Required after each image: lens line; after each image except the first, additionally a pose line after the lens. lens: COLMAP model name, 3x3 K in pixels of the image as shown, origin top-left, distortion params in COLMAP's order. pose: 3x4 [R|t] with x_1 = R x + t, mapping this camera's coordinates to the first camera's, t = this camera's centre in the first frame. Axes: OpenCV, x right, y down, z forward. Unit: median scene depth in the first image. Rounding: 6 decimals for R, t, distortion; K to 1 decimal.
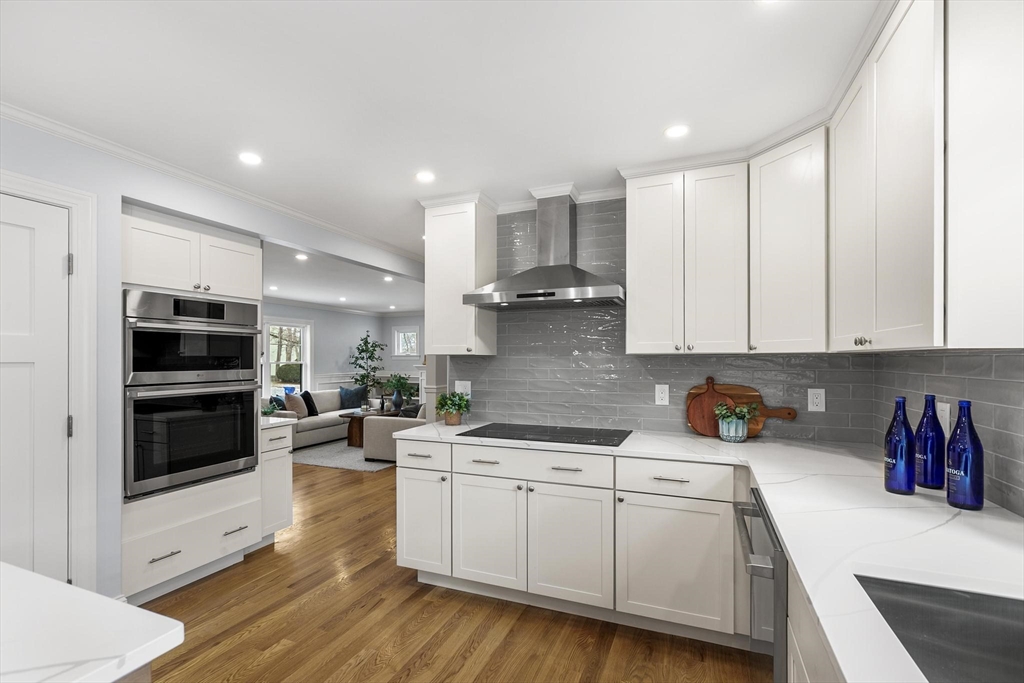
lens RADIAL K [[457.8, 0, 514.6], [0, 457.8, 357.9], [0, 0, 1]] dist [0.002277, 0.001781]
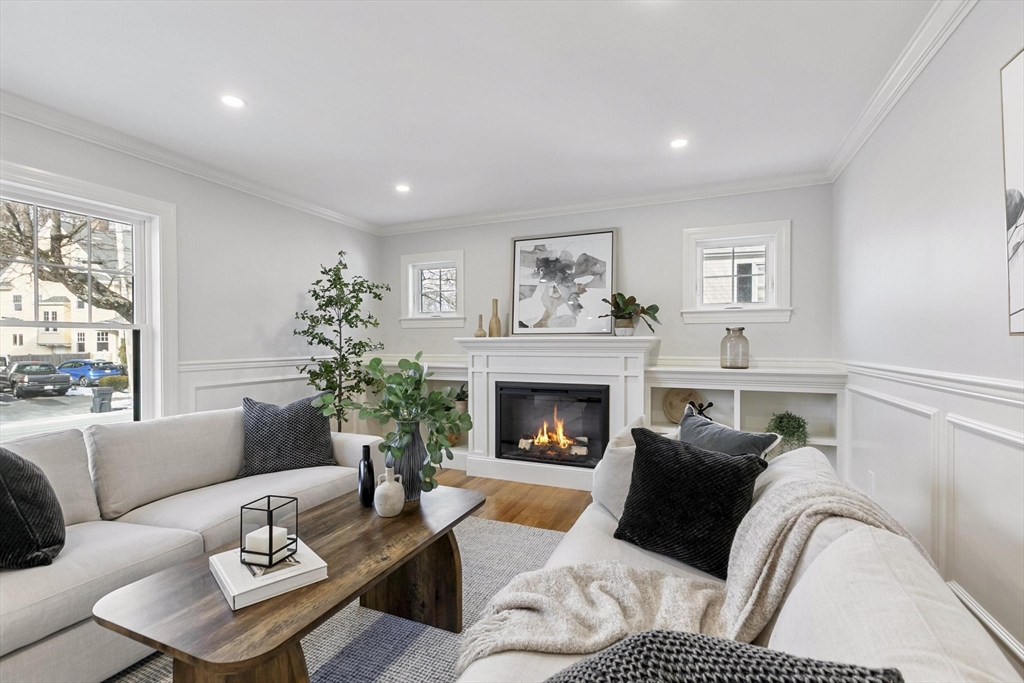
lens RADIAL K [[457.8, 0, 511.0], [0, 457.8, 340.7], [0, 0, 1]] dist [0.002277, 0.001781]
pose [[0.999582, -0.002143, -0.028847, -0.577166], [0.002100, 0.999997, -0.001518, 0.070124], [0.028850, 0.001457, 0.999583, 2.162391]]
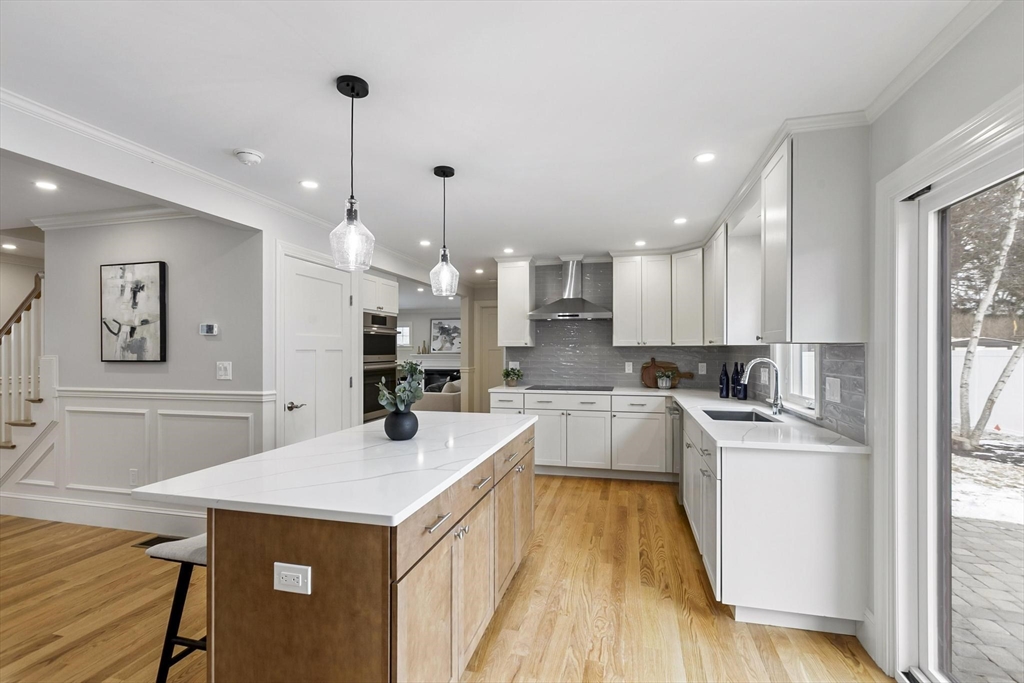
lens RADIAL K [[457.8, 0, 517.0], [0, 457.8, 348.7], [0, 0, 1]] dist [0.002277, 0.001781]
pose [[0.988844, 0.000774, 0.148955, -0.444582], [-0.000825, 1.000000, 0.000282, 0.001881], [-0.148955, -0.000402, 0.988844, -0.857591]]
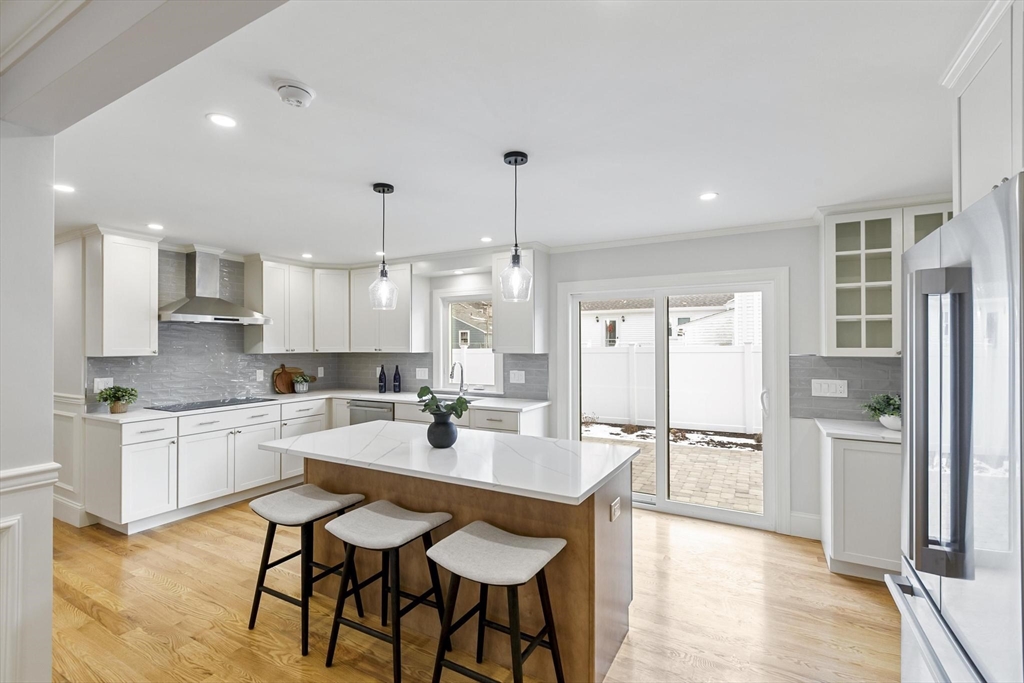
lens RADIAL K [[457.8, 0, 510.9], [0, 457.8, 339.7], [0, 0, 1]] dist [0.002277, 0.001781]
pose [[0.115692, 0.013474, 0.993194, -1.458492], [0.002686, 0.999900, -0.013878, -0.035412], [-0.993281, 0.004273, 0.115645, -0.219655]]
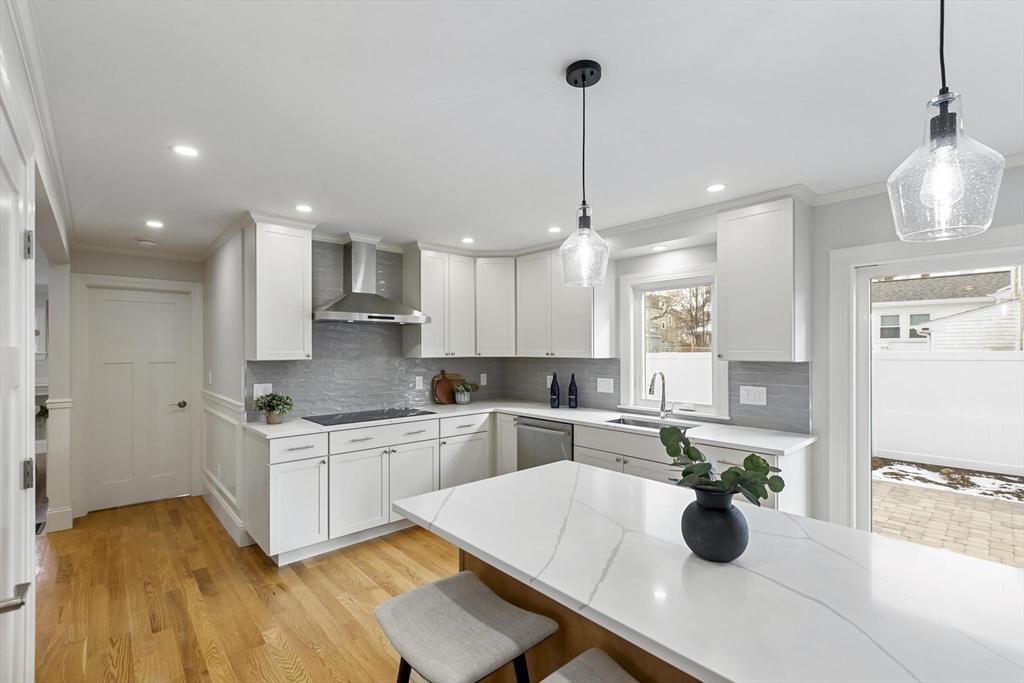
lens RADIAL K [[457.8, 0, 514.2], [0, 457.8, 346.6], [0, 0, 1]] dist [0.002277, 0.001781]
pose [[0.428508, 0.007146, 0.903510, -1.037195], [-0.000139, 0.999969, -0.007843, -0.034517], [-0.903538, 0.003235, 0.428496, 0.014986]]
